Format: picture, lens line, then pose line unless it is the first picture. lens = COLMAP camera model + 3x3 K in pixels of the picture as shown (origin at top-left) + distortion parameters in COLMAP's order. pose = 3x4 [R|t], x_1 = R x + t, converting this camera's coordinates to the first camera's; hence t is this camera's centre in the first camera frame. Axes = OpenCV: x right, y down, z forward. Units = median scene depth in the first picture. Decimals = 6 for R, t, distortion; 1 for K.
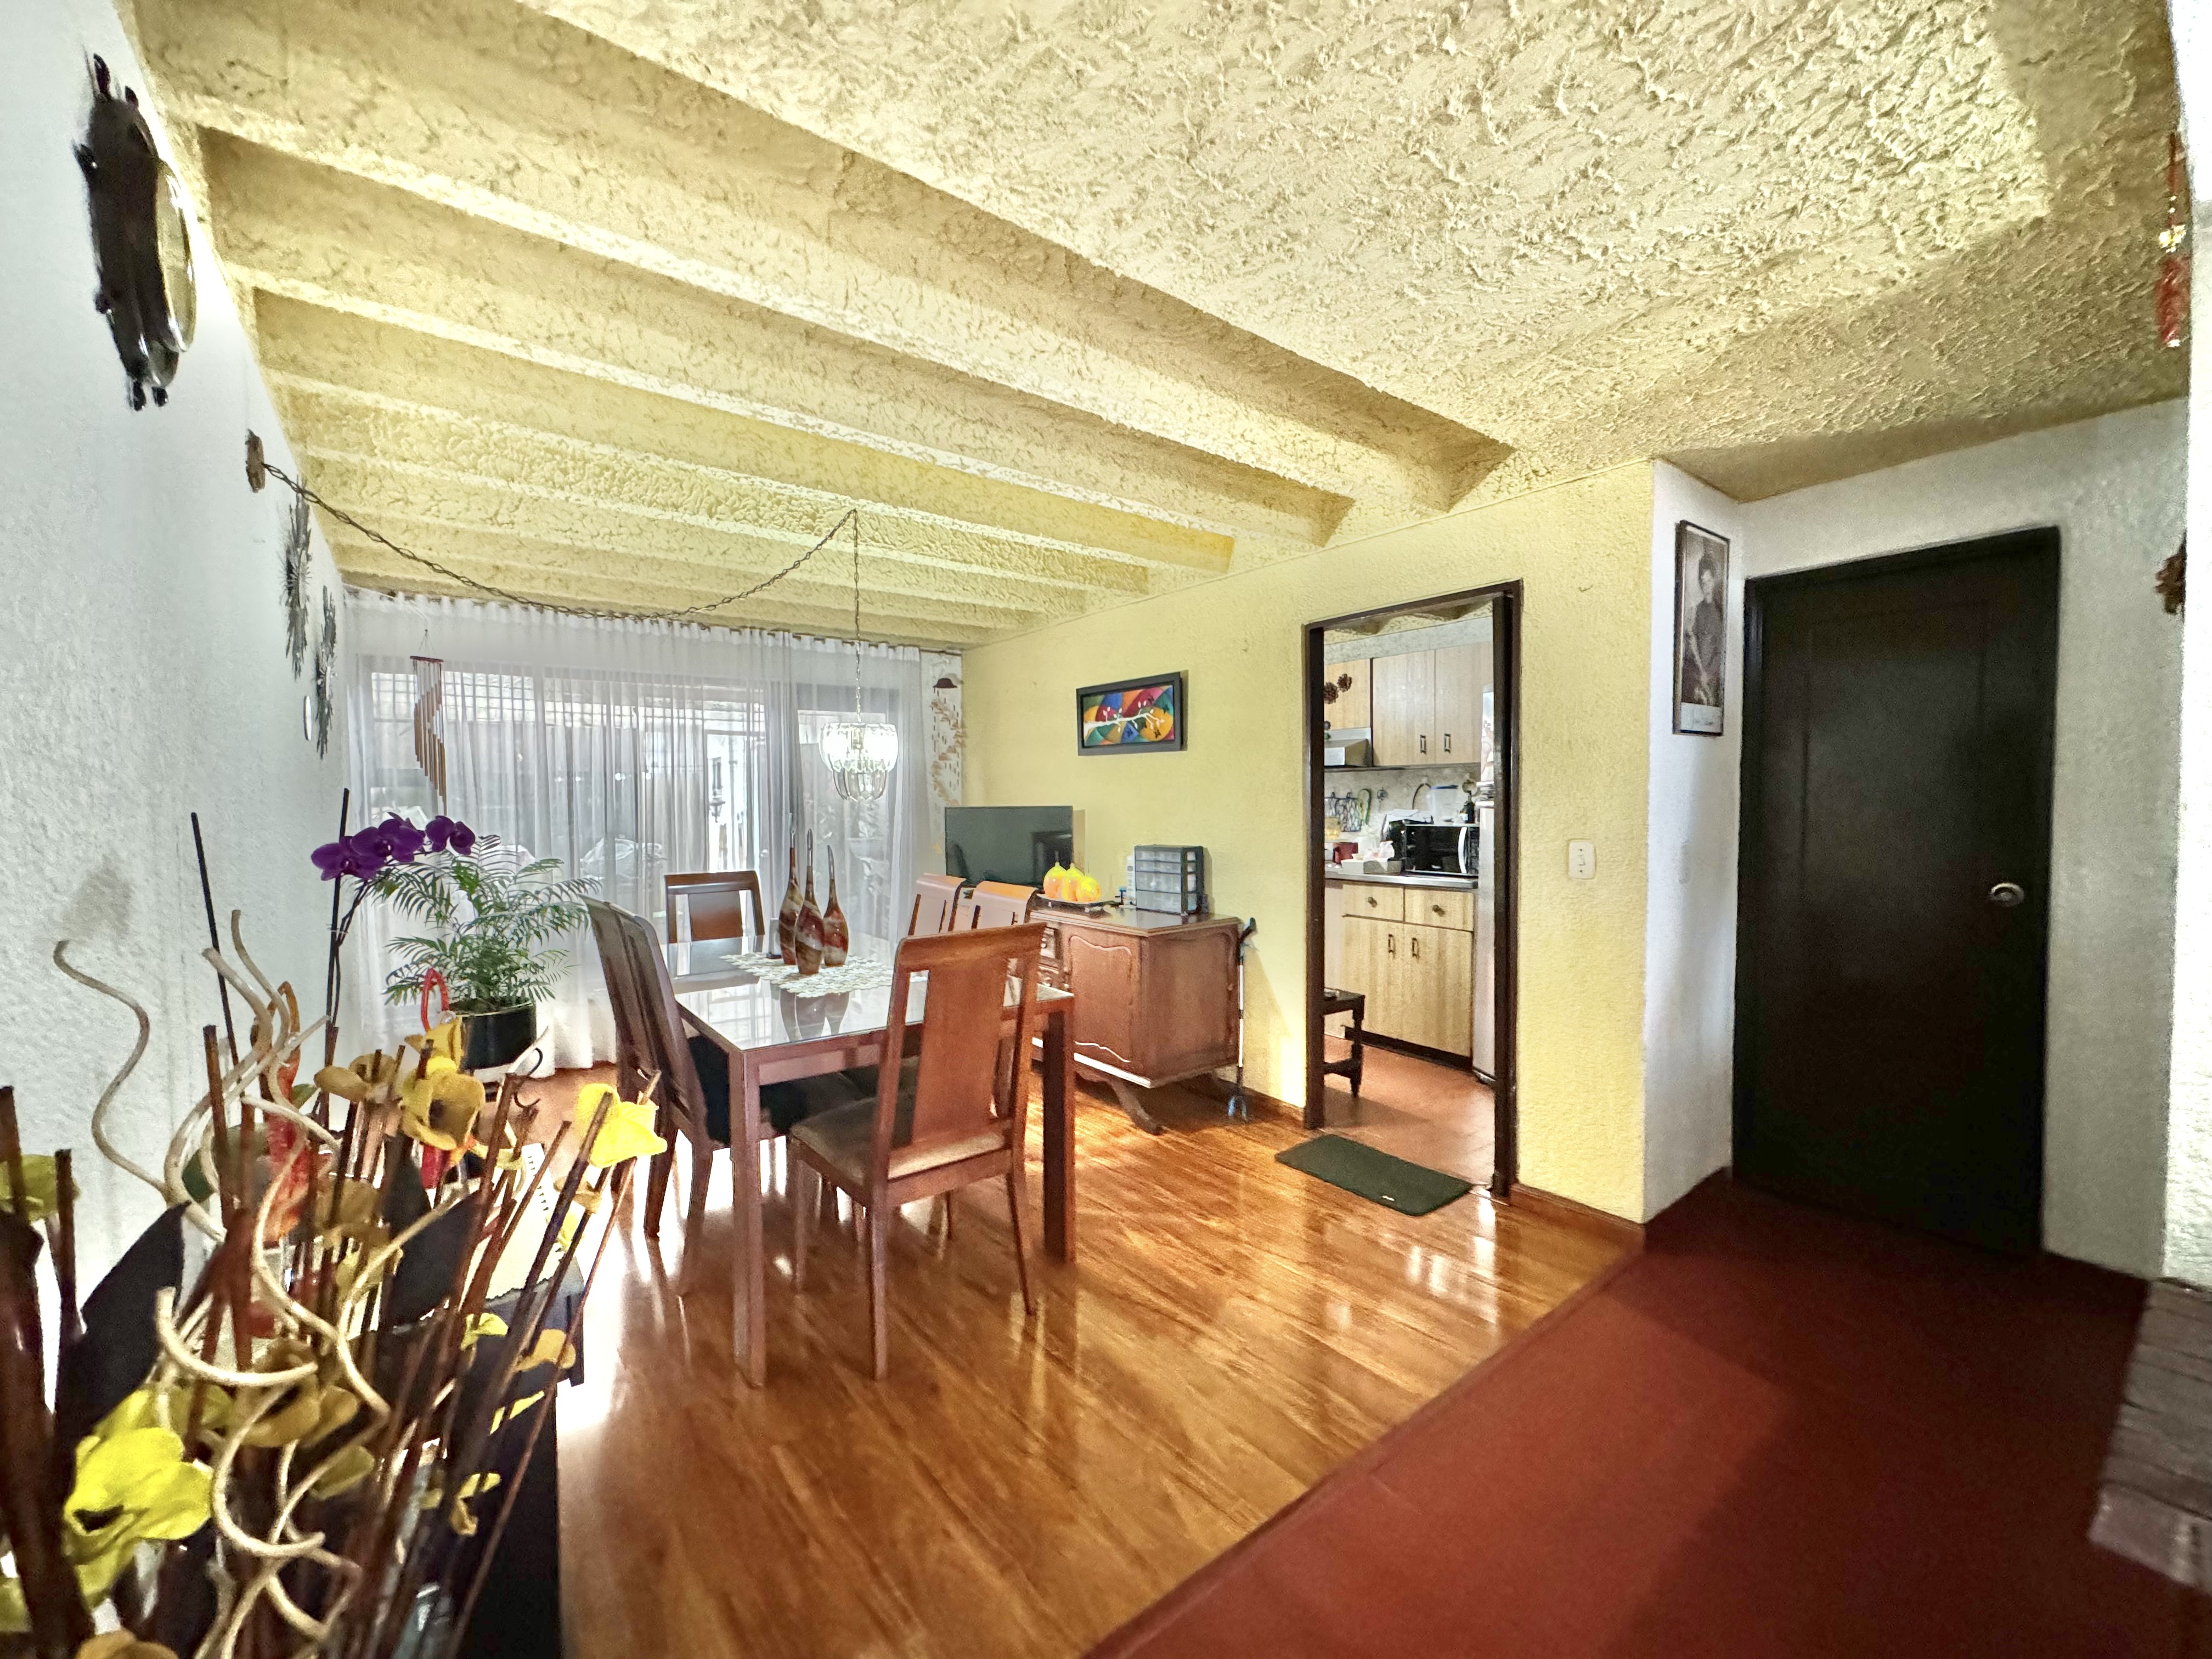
lens RADIAL K [[879.5, 0, 1109.0], [0, 879.5, 833.4], [0, 0, 1]] dist [-0.003188, -0.000268]
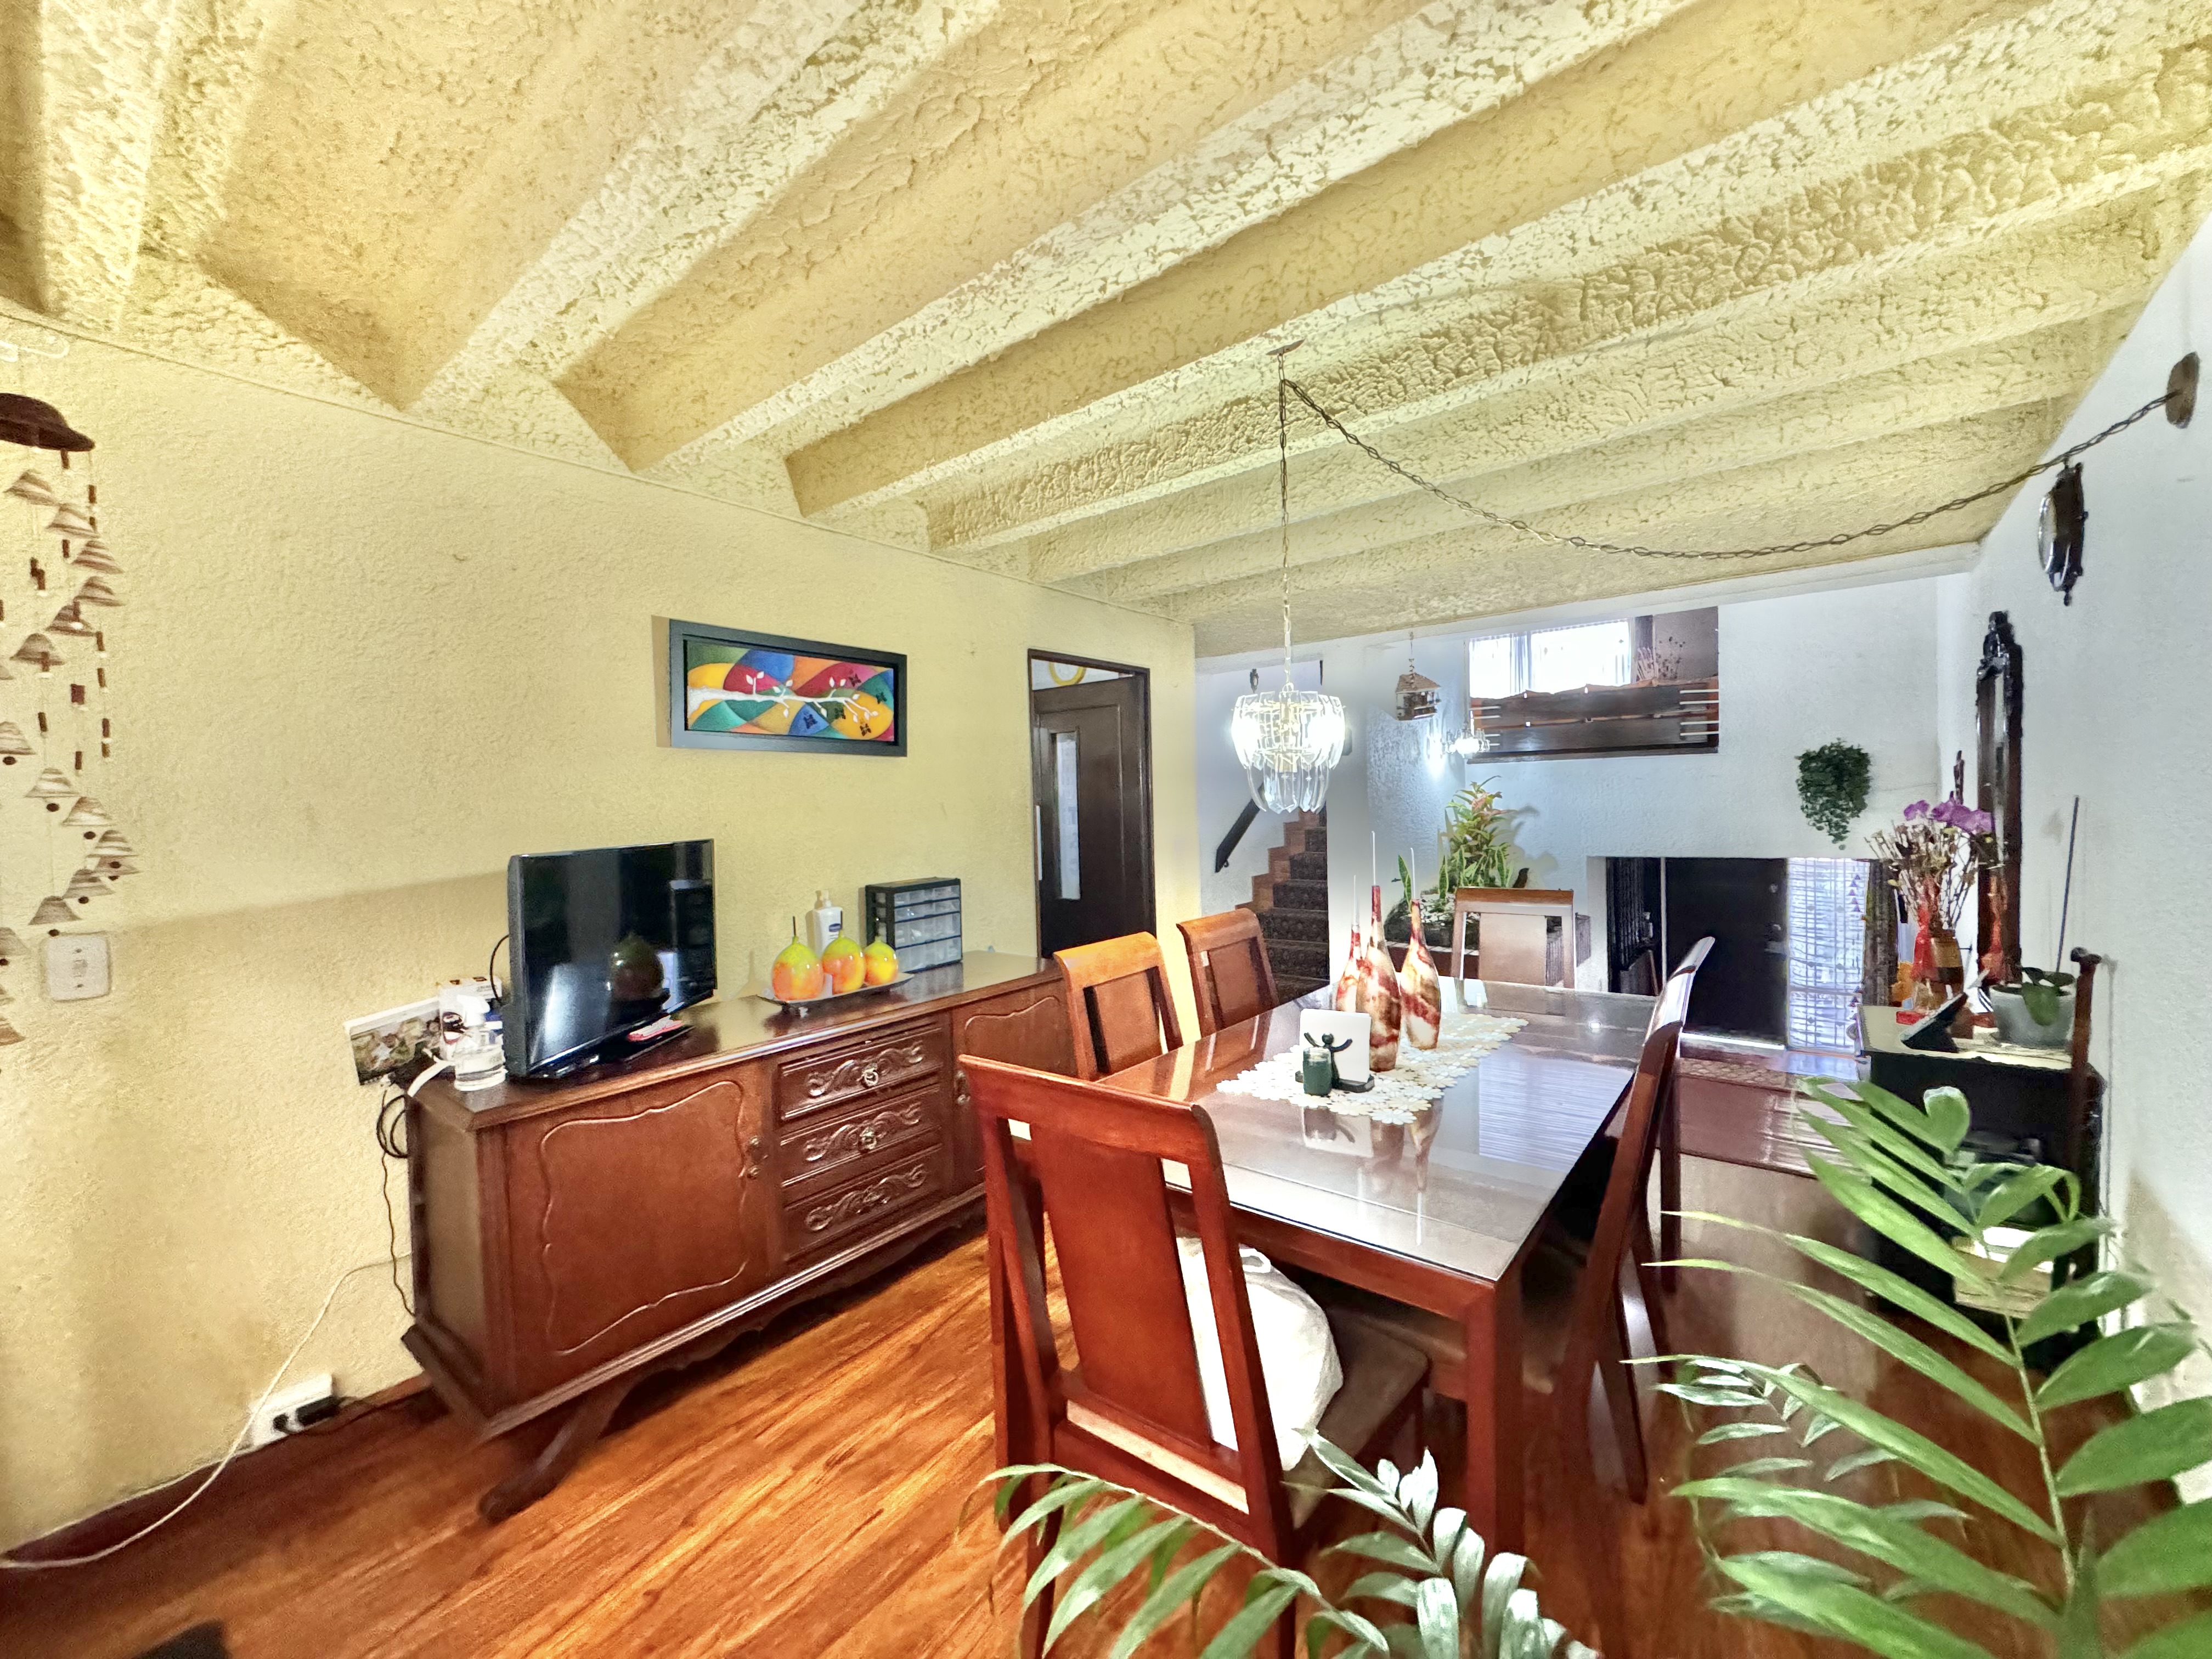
lens RADIAL K [[877.7, 0, 1106.0], [0, 877.7, 829.5], [0, 0, 1]] dist [-0.002143, -0.000365]
pose [[-0.231267, -0.014414, 0.972784, -0.799739], [0.066927, 0.997286, 0.030688, -0.048305], [-0.970586, 0.072202, -0.229675, 1.143234]]
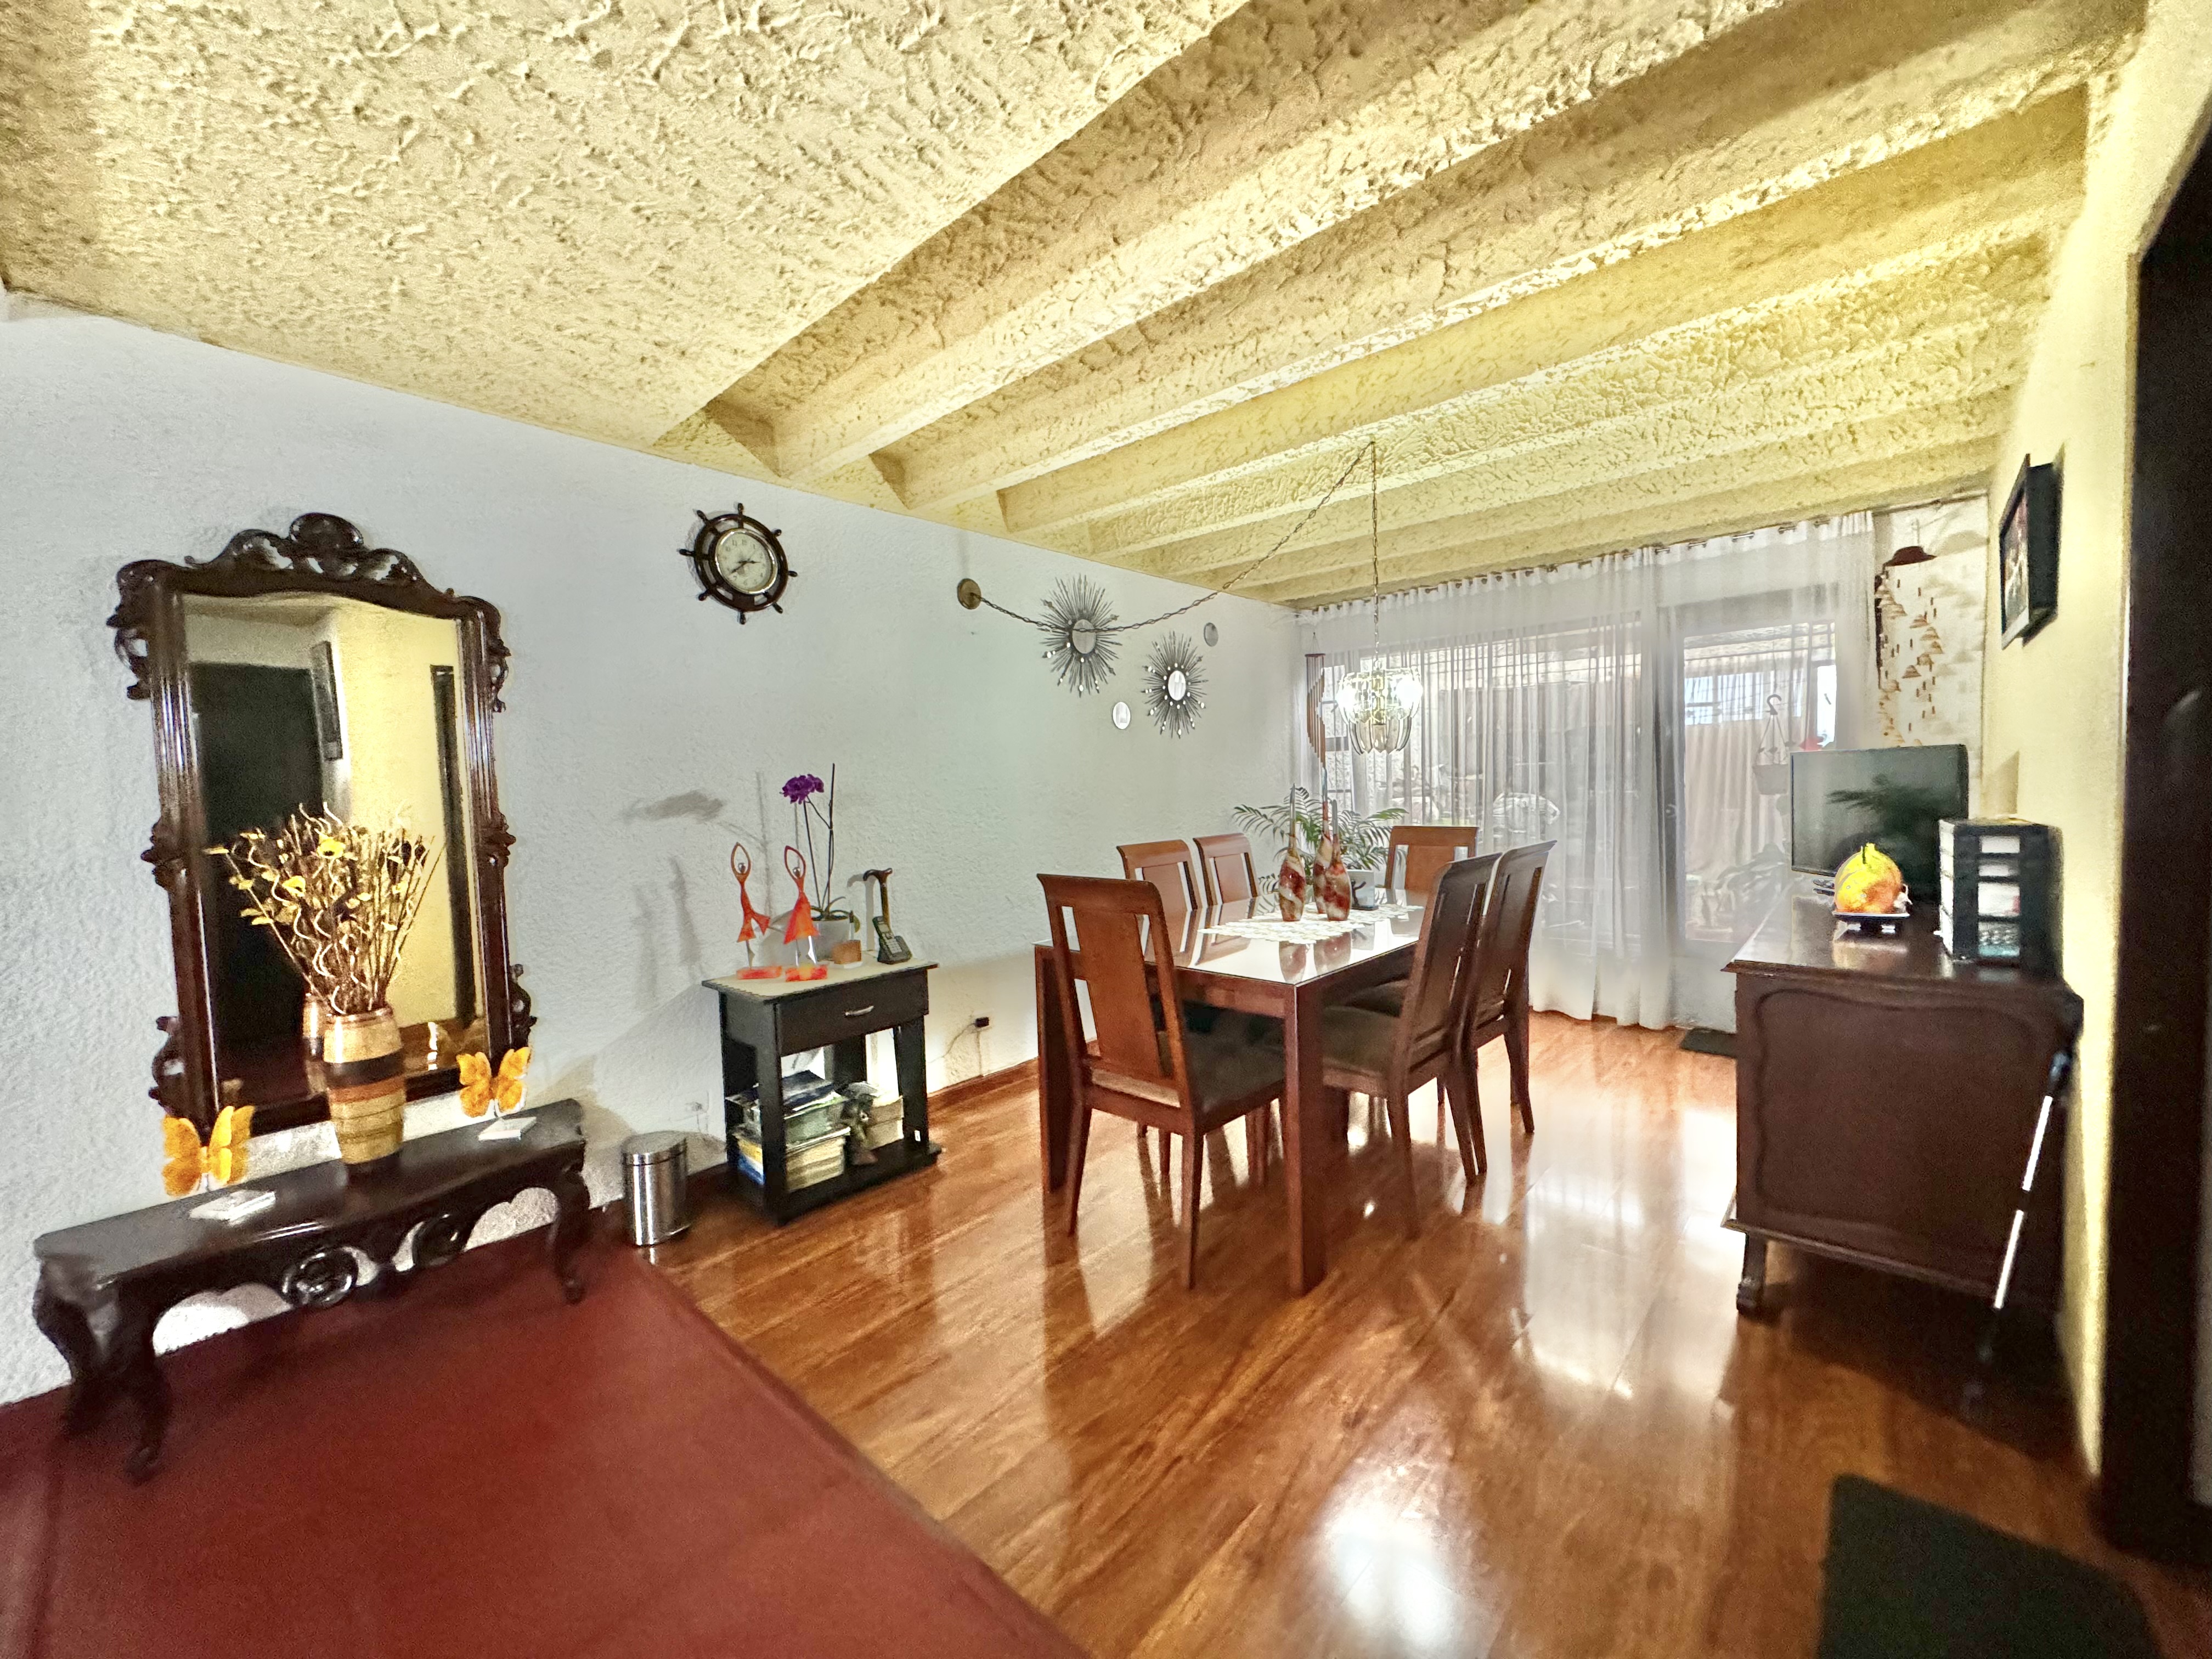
lens RADIAL K [[877.7, 0, 1106.0], [0, 877.7, 829.5], [0, 0, 1]] dist [-0.002143, -0.000365]
pose [[0.176693, 0.055624, -0.982693, 0.523398], [-0.009496, 0.998452, 0.054809, -0.004132], [0.984220, -0.000352, 0.176948, 0.483678]]
